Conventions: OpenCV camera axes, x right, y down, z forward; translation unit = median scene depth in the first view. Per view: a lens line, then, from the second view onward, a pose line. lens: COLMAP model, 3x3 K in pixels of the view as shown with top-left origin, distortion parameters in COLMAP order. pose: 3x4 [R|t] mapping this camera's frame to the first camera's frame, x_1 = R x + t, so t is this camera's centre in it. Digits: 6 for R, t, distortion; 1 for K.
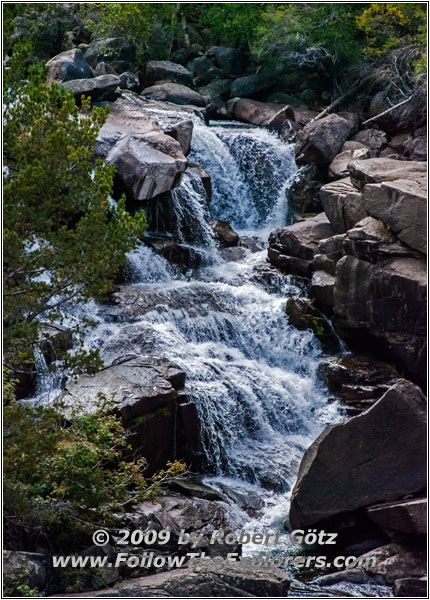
lens RADIAL K [[3083.3, 0, 214.7], [0, 3083.3, 299.5], [0, 0, 1]] dist [0.690869, 0.000000]
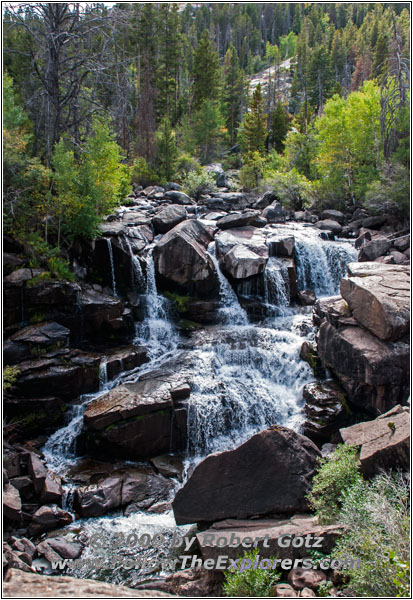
lens RADIAL K [[673.2, 0, 206.7], [0, 673.2, 299.8], [0, 0, 1]] dist [-0.014807, 0.000000]
pose [[0.863193, 0.077685, -0.498862, 0.144522], [-0.064254, 0.996960, 0.044071, -0.032751], [0.500769, -0.005988, 0.865560, 0.591299]]
